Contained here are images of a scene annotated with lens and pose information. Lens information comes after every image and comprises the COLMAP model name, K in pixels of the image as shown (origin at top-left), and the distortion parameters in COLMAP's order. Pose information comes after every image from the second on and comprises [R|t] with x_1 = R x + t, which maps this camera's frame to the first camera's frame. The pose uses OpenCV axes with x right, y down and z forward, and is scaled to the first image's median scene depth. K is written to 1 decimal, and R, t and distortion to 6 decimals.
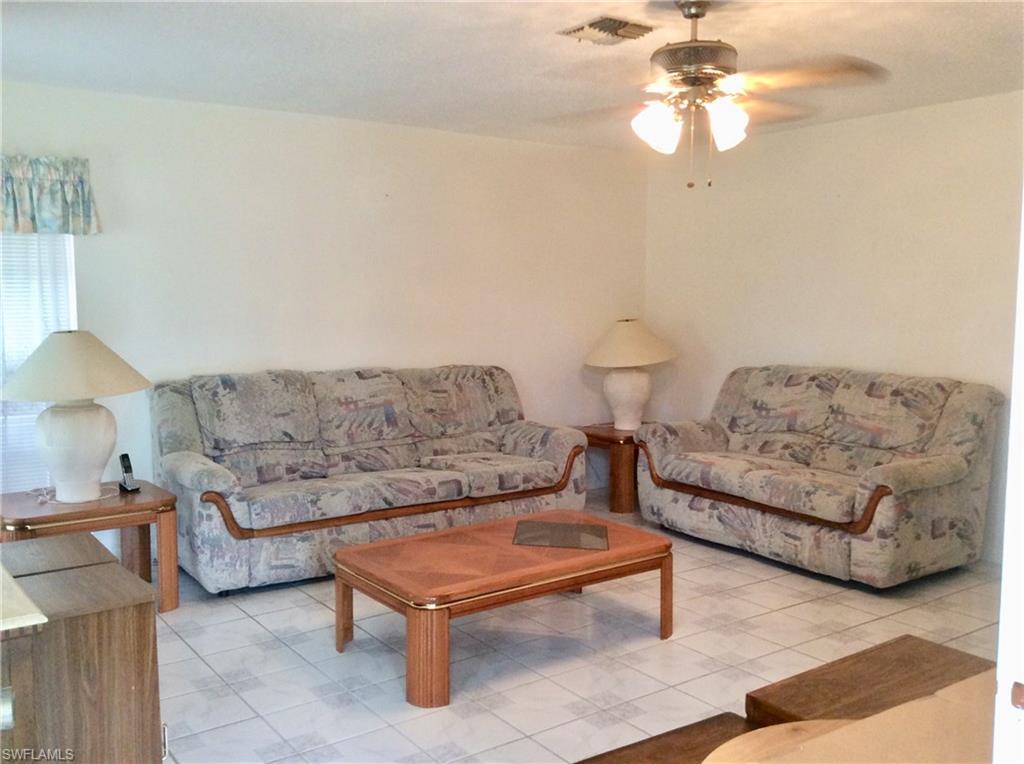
lens RADIAL K [[944.5, 0, 512.0], [0, 944.5, 382.0], [0, 0, 1]] dist [0.176497, -0.397801]
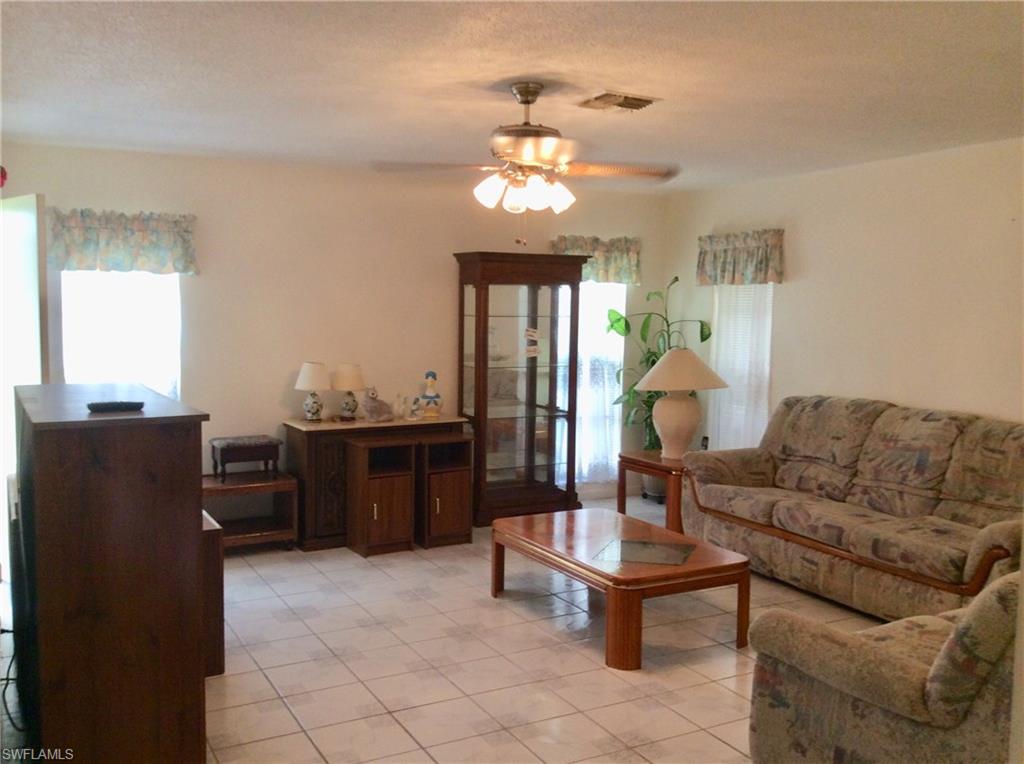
lens RADIAL K [[944.5, 0, 512.0], [0, 944.5, 382.0], [0, 0, 1]] dist [0.176497, -0.397801]
pose [[-0.132924, 0.078389, -0.988021, 0.889612], [-0.104149, 0.990244, 0.092577, -0.092316], [0.985639, 0.115207, -0.123463, 0.750382]]
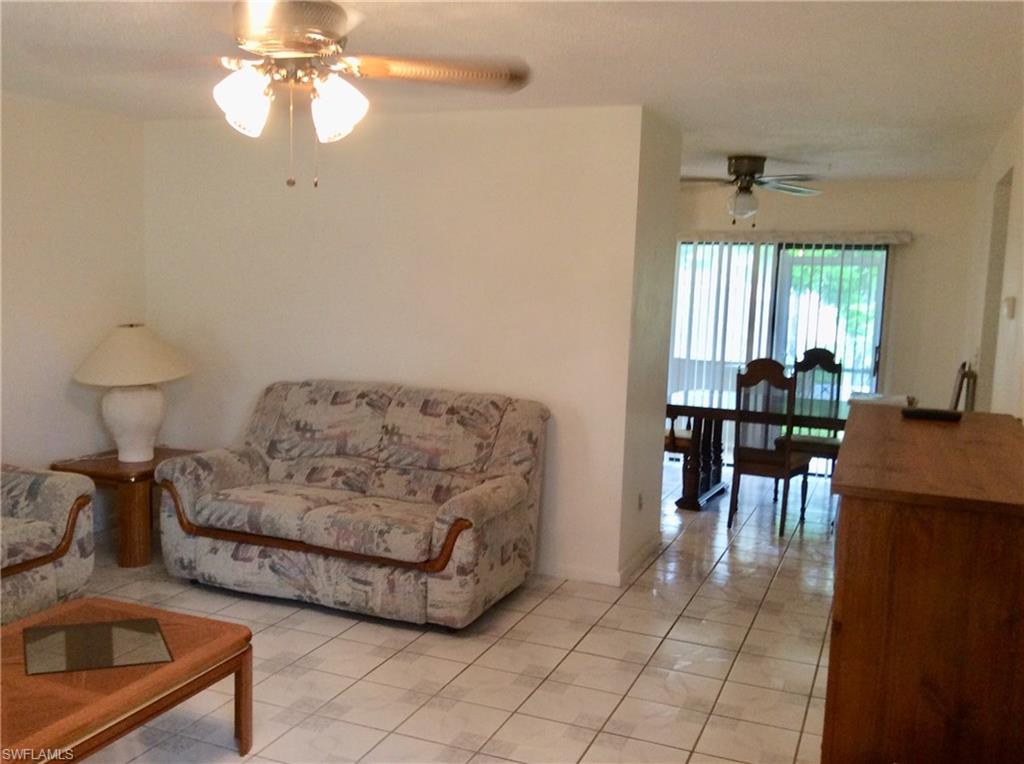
lens RADIAL K [[944.5, 0, 512.0], [0, 944.5, 382.0], [0, 0, 1]] dist [0.176497, -0.397801]
pose [[0.847742, -0.029896, 0.529565, -0.048357], [0.018451, 0.999468, 0.026887, -0.041562], [-0.530087, -0.013022, 0.847843, 0.165598]]
